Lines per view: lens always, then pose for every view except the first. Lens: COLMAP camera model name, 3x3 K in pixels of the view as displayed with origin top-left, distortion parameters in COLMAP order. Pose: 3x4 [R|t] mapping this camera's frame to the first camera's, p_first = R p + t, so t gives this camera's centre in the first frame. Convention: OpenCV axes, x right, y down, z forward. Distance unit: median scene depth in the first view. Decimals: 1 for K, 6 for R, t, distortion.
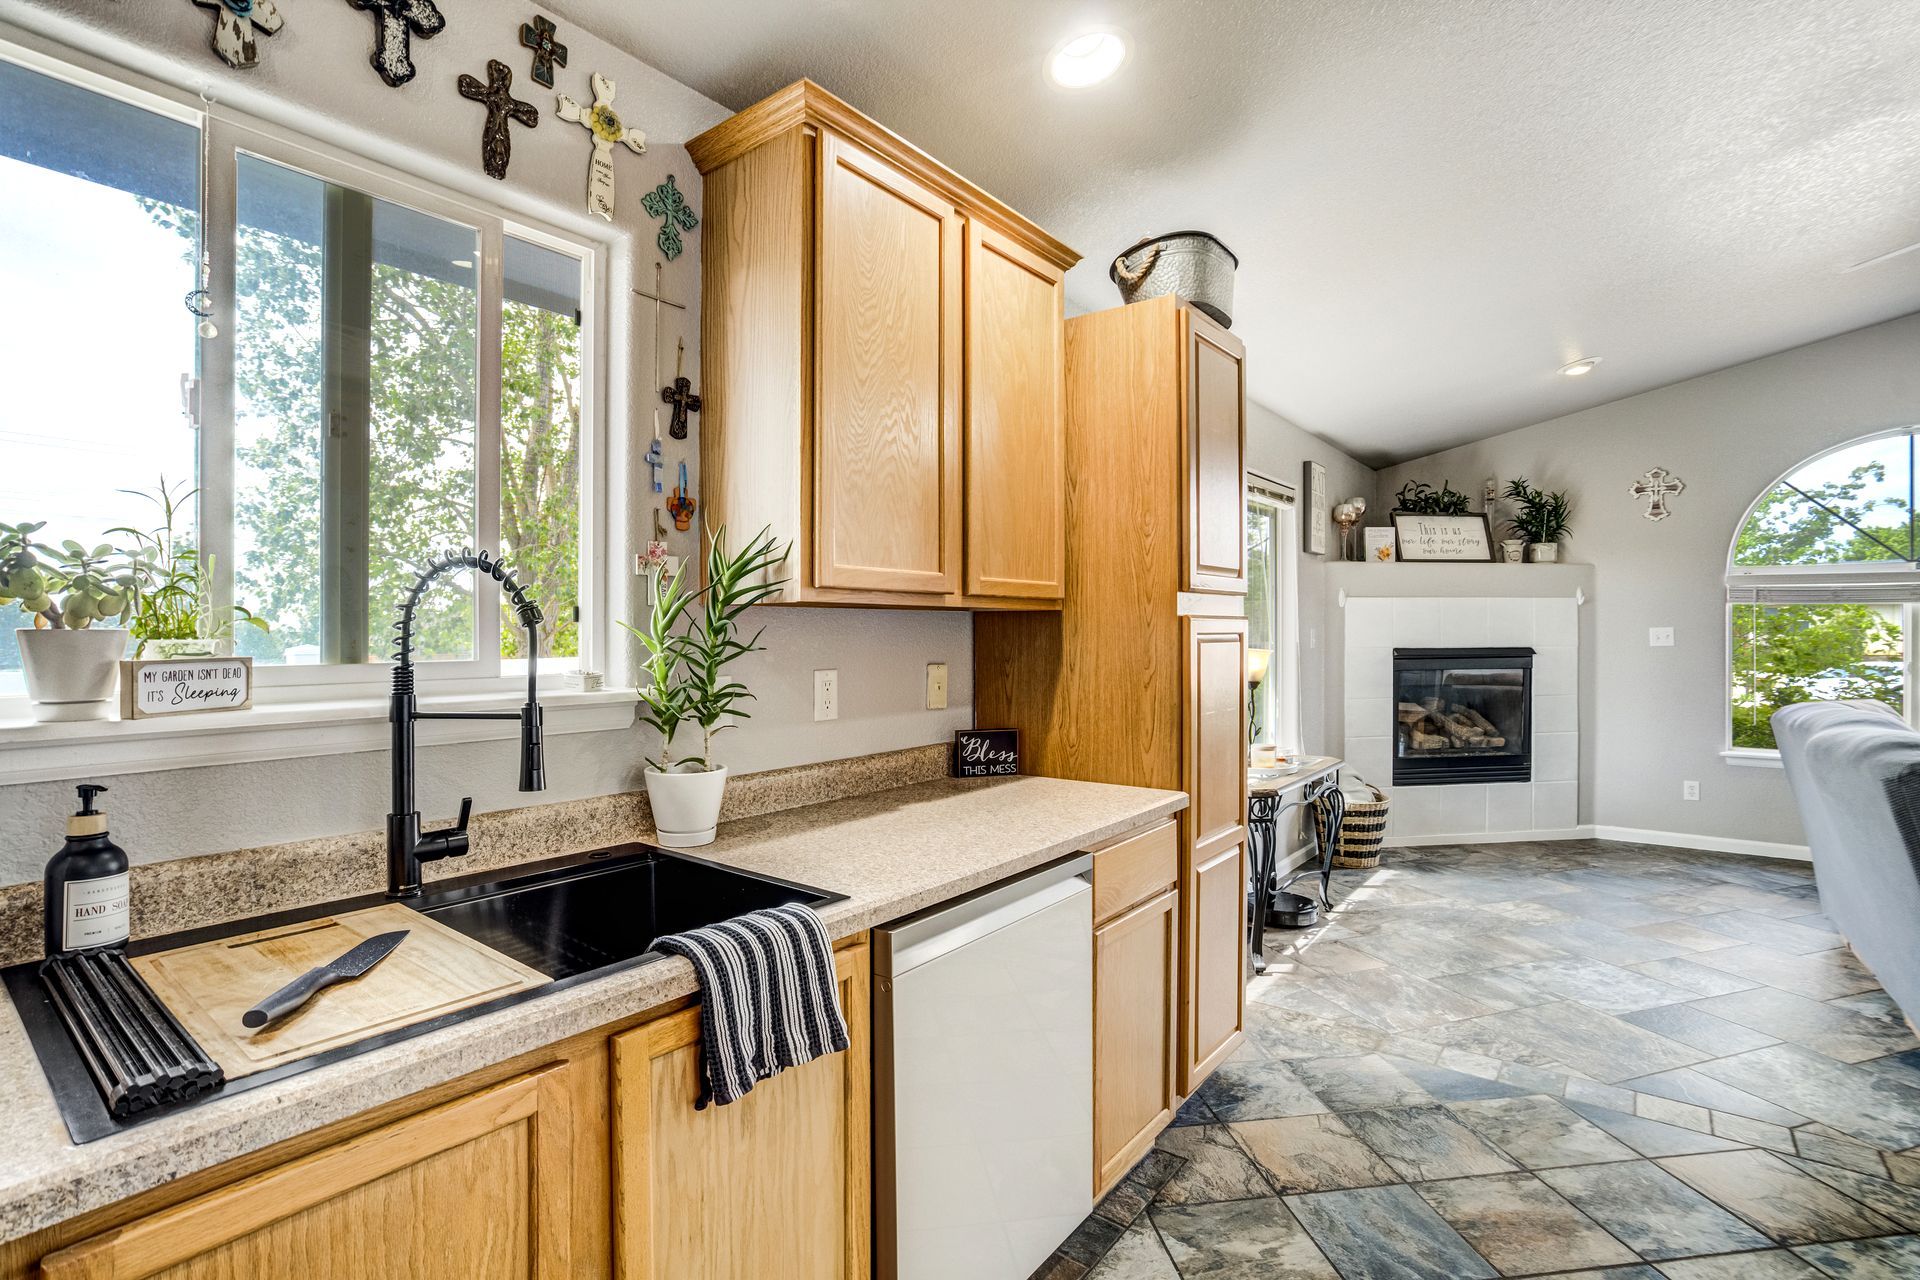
lens RADIAL K [[844.4, 0, 964.0], [0, 844.4, 639.7], [0, 0, 1]] dist [-0.009845, 0.004103]
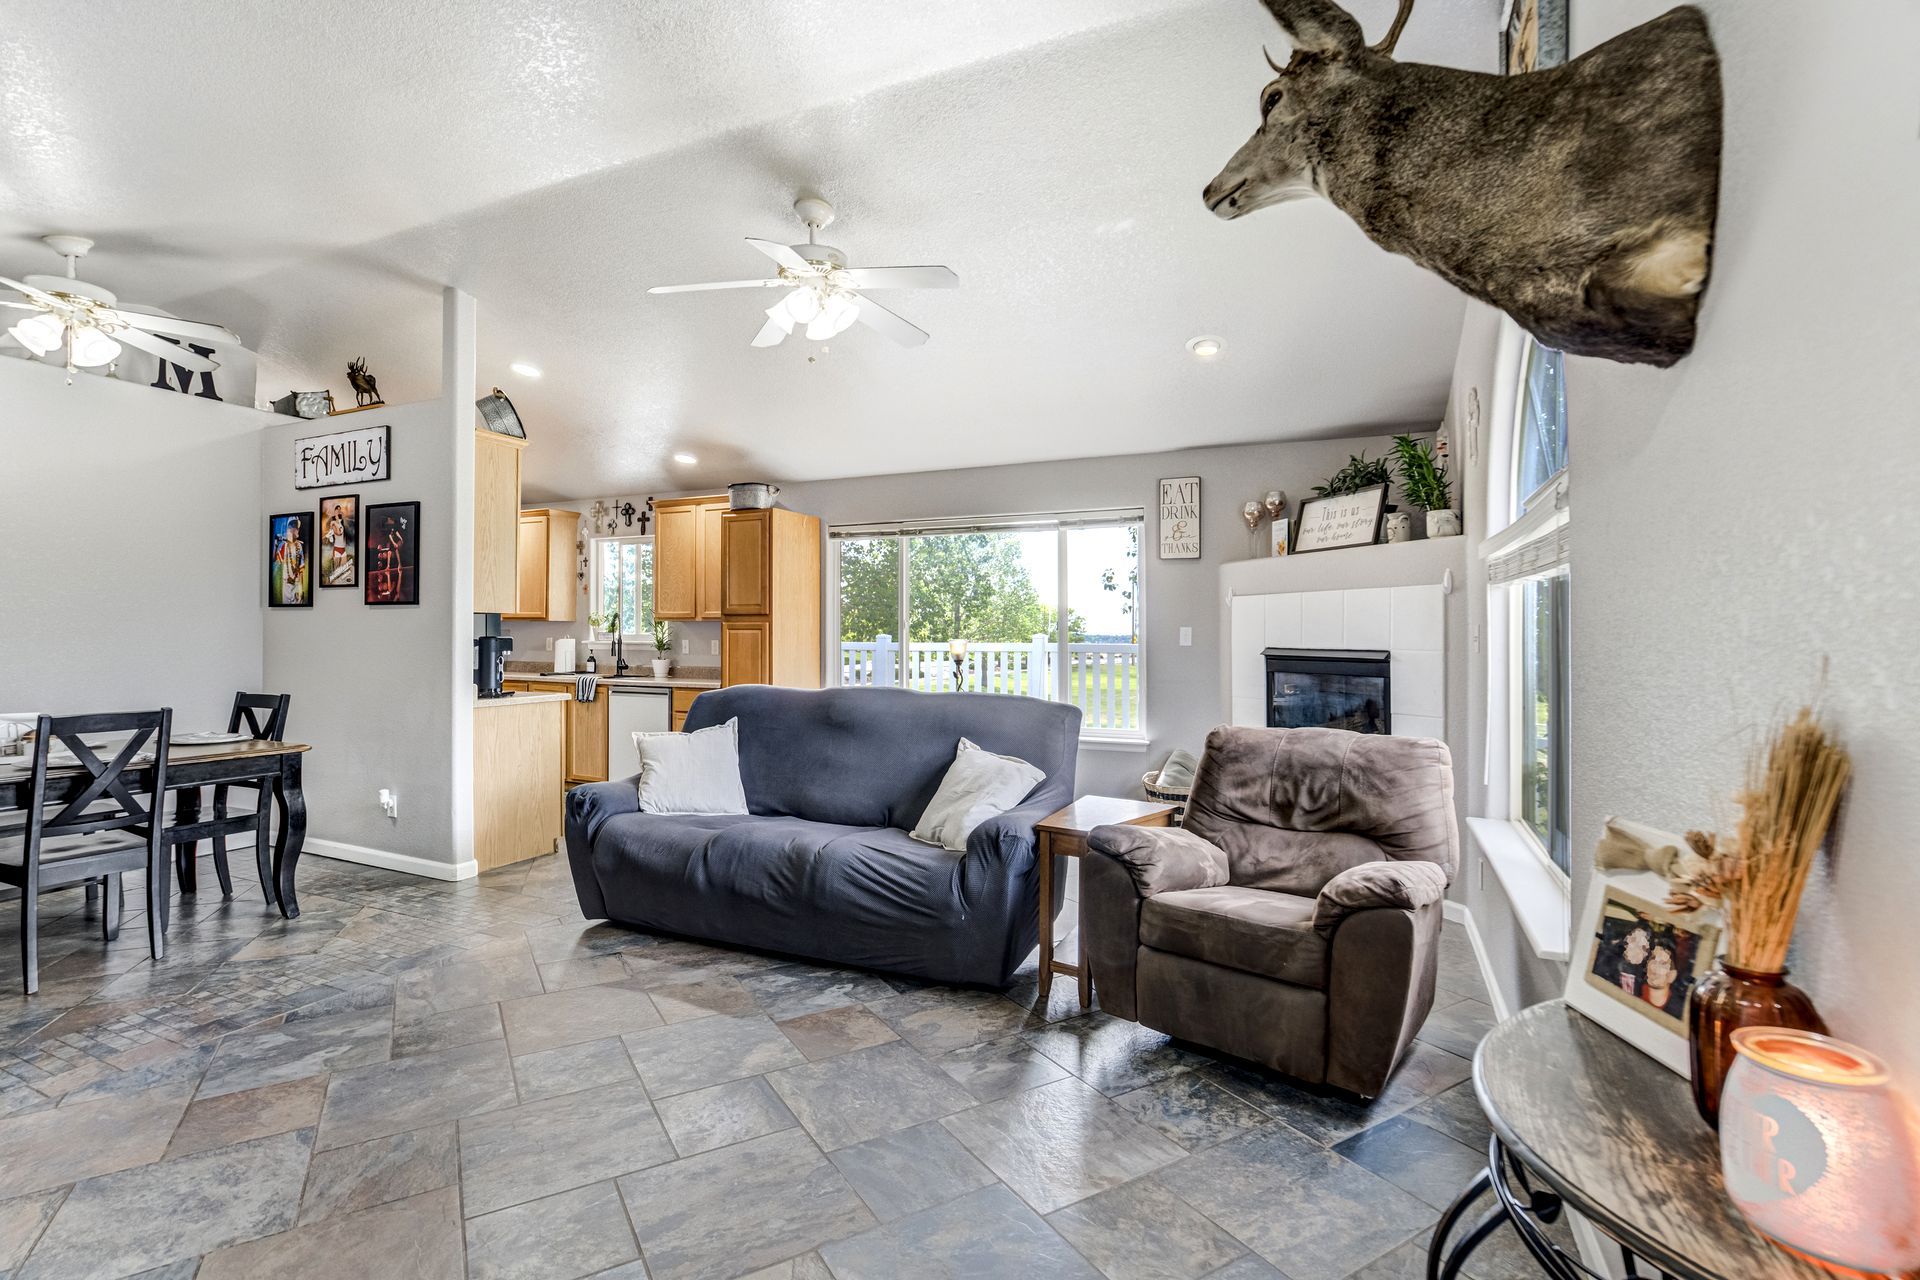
lens RADIAL K [[880.5, 0, 998.7], [0, 880.5, 632.5], [0, 0, 1]] dist [-0.029468, 0.011025]
pose [[0.285872, 0.002508, -0.958264, 1.366307], [-0.014209, 0.999898, -0.001622, -0.001864], [0.958162, 0.014080, 0.285879, 0.431221]]
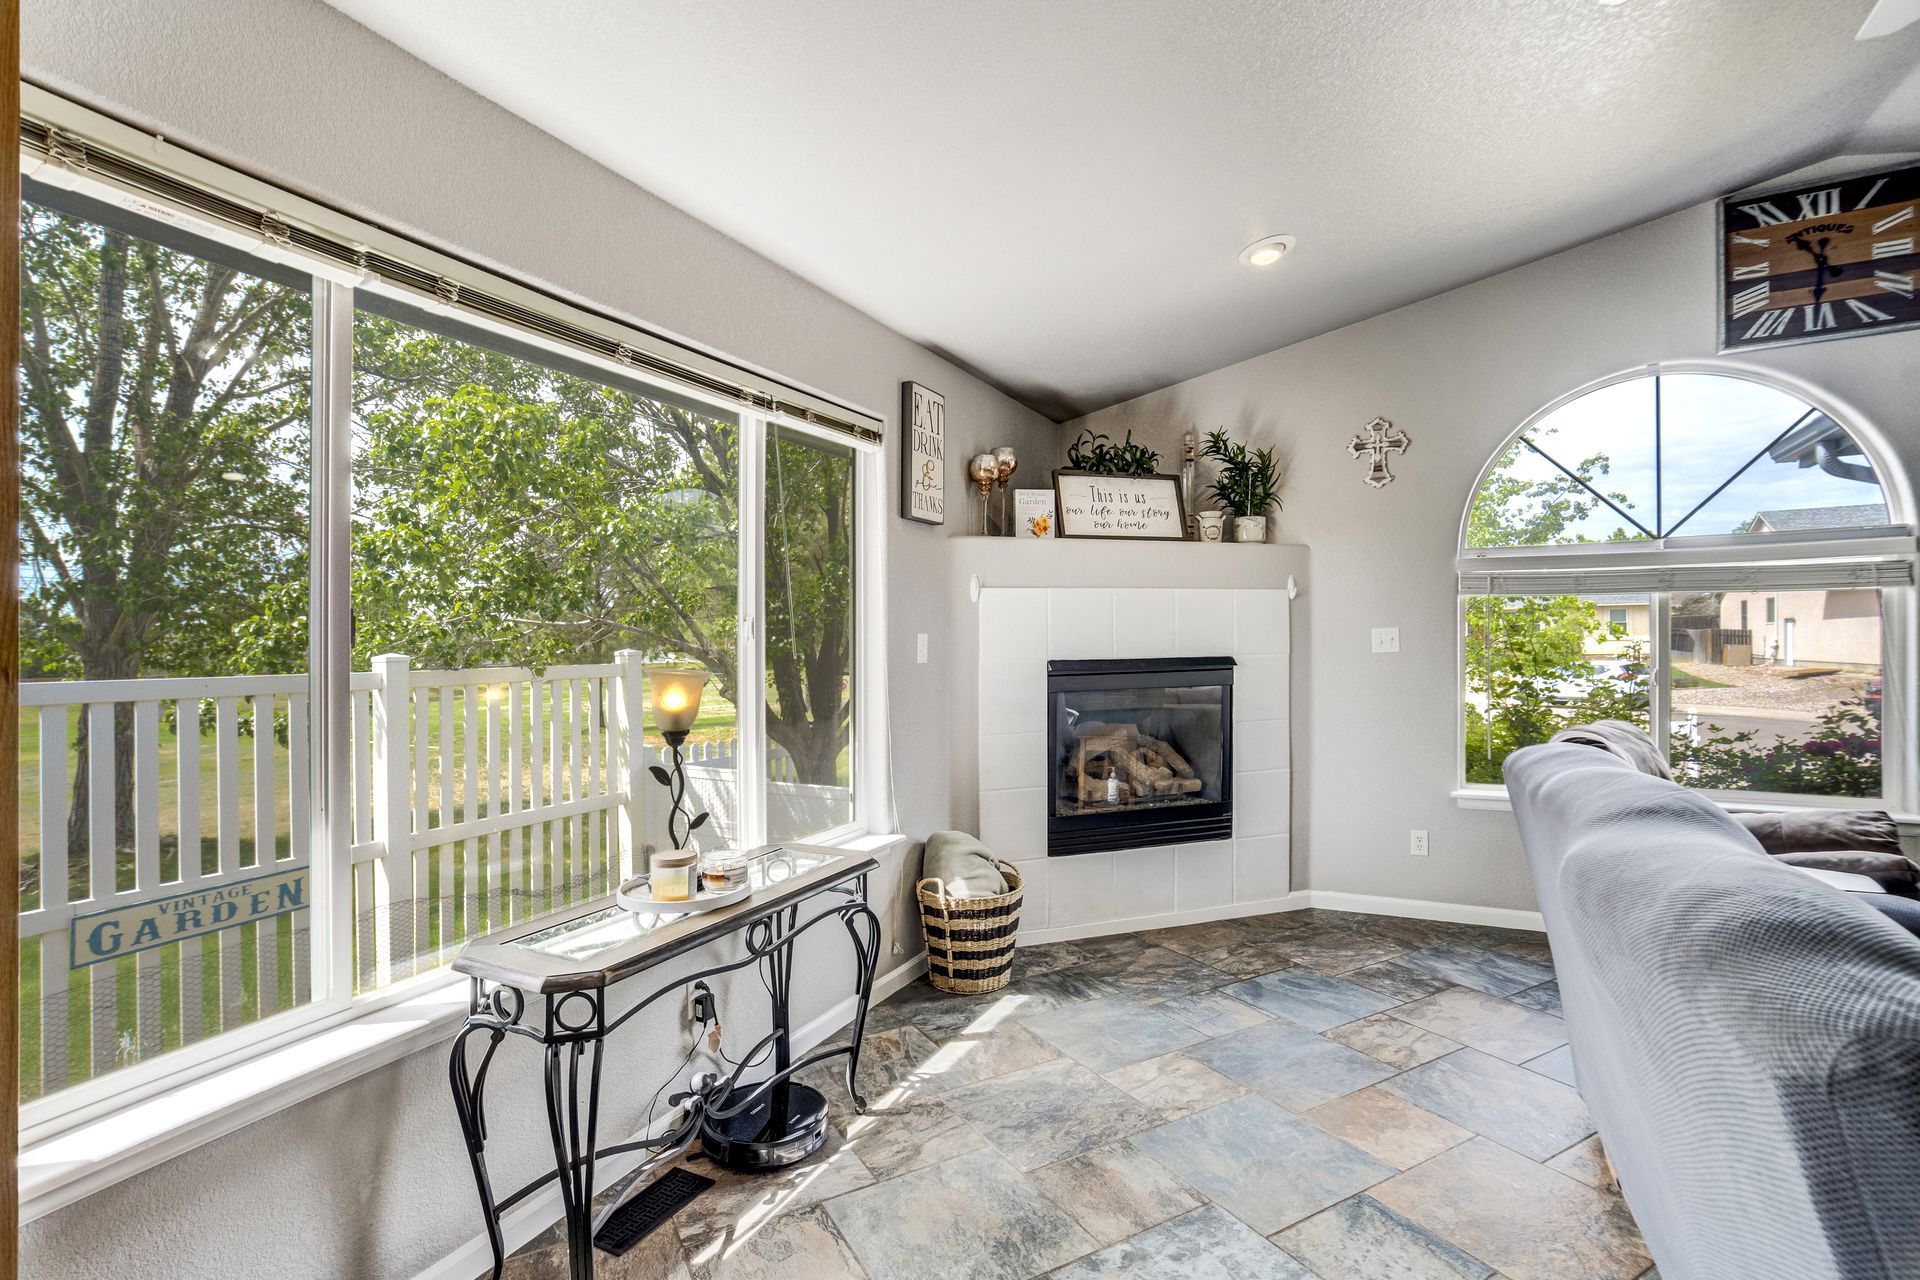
lens RADIAL K [[880.5, 0, 951.2], [0, 880.5, 658.9], [0, 0, 1]] dist [-0.029468, 0.011025]
pose [[0.981137, -0.015347, 0.192705, 0.286092], [0.013514, 0.999850, 0.010820, 0.000018], [-0.192842, -0.008012, 0.981197, 0.293295]]
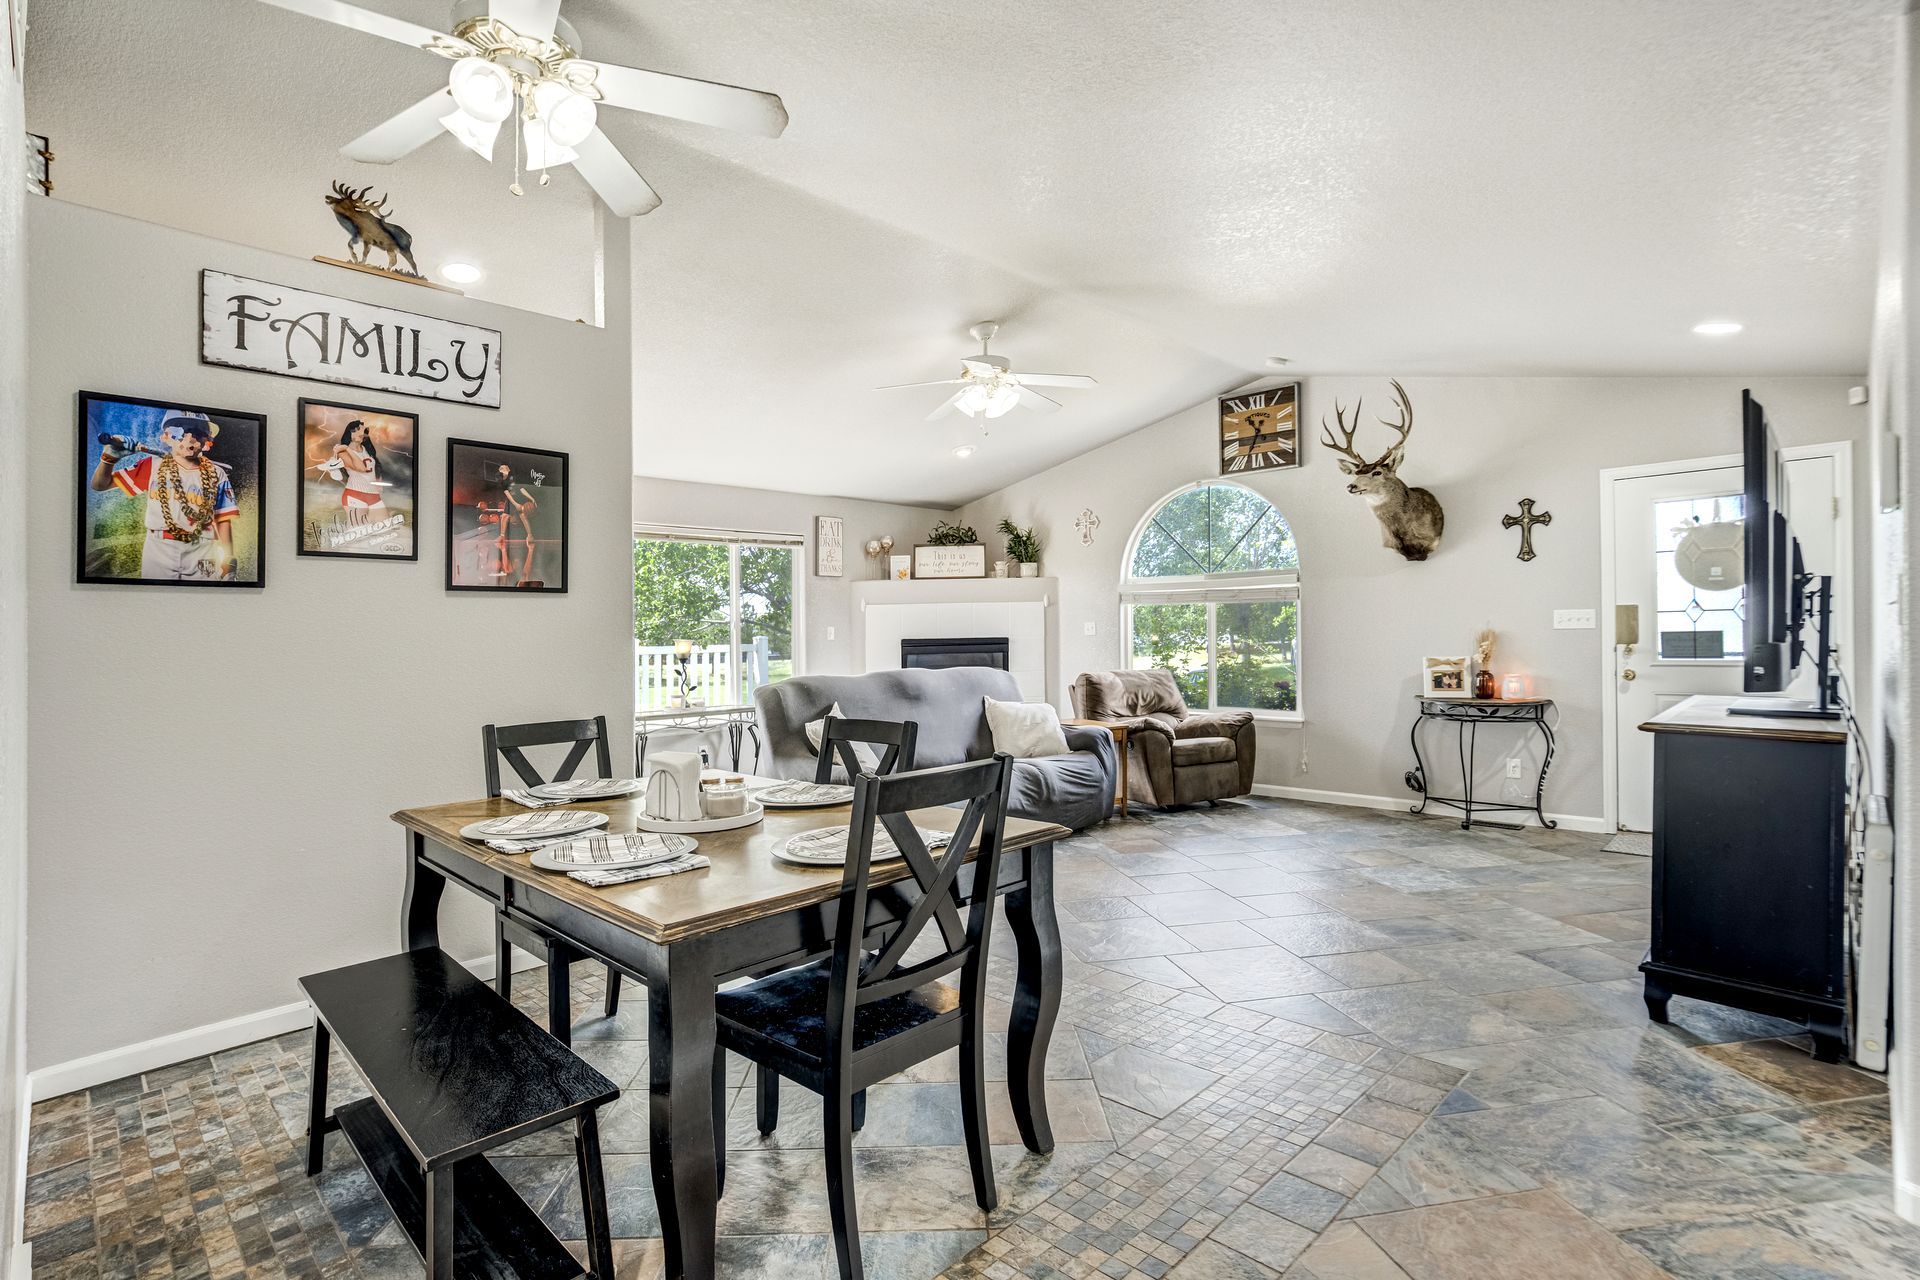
lens RADIAL K [[880.5, 0, 868.0], [0, 880.5, 661.6], [0, 0, 1]] dist [-0.029468, 0.011025]
pose [[0.988864, -0.008501, -0.148581, 0.670839], [0.011388, 0.999762, 0.018587, 0.019420], [0.148388, -0.020072, 0.988725, -0.508110]]
